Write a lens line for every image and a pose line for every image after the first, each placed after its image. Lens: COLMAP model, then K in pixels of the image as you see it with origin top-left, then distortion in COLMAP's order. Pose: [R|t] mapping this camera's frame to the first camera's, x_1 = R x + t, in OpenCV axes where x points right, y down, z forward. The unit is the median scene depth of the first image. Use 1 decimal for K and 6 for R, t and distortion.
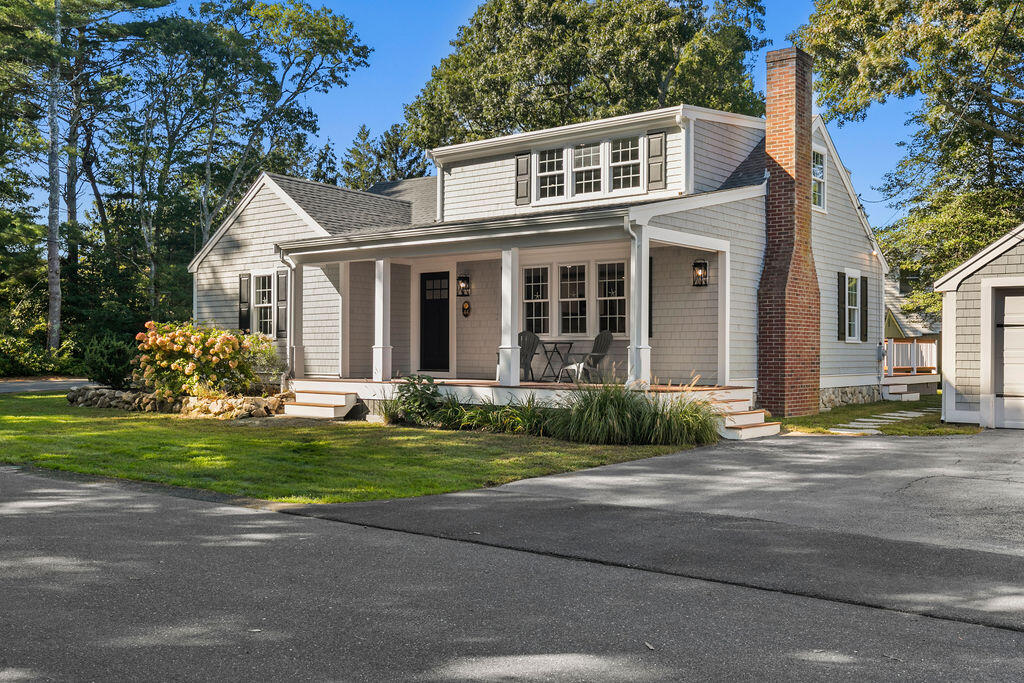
lens RADIAL K [[997.9, 0, 512.0], [0, 997.9, 341.5], [0, 0, 1]] dist [0.007474, 0.001490]
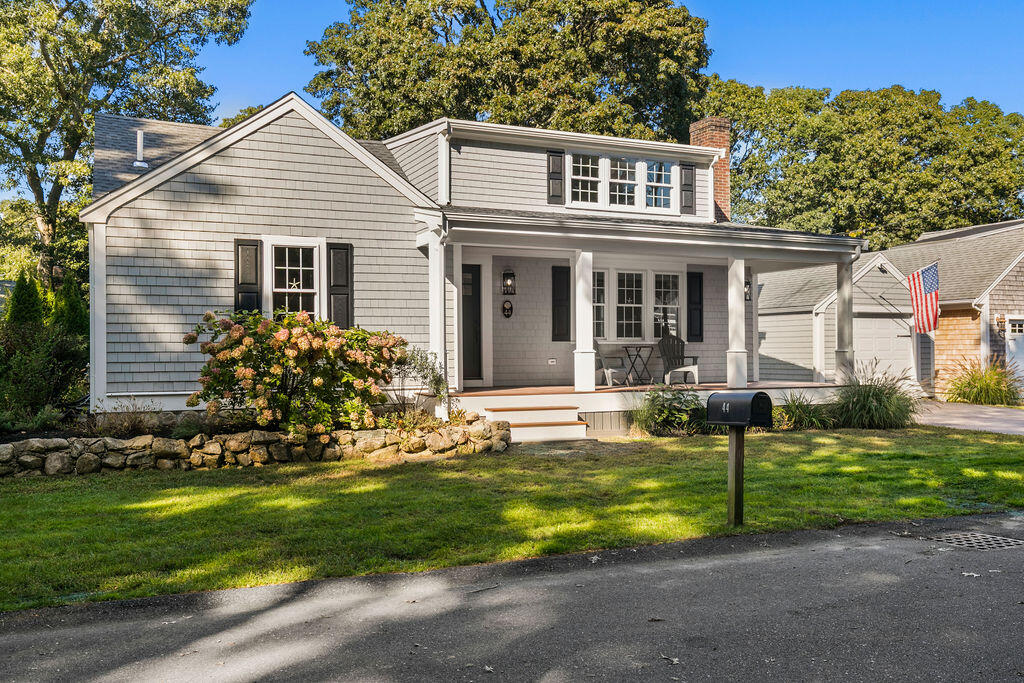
lens RADIAL K [[905.0, 0, 512.0], [0, 905.0, 341.5], [0, 0, 1]] dist [0.002082, 0.001153]
pose [[0.437758, 0.006789, 0.899067, -0.807559], [-0.000716, 0.999974, -0.007202, 0.002668], [-0.899093, 0.002508, 0.437751, 0.662888]]
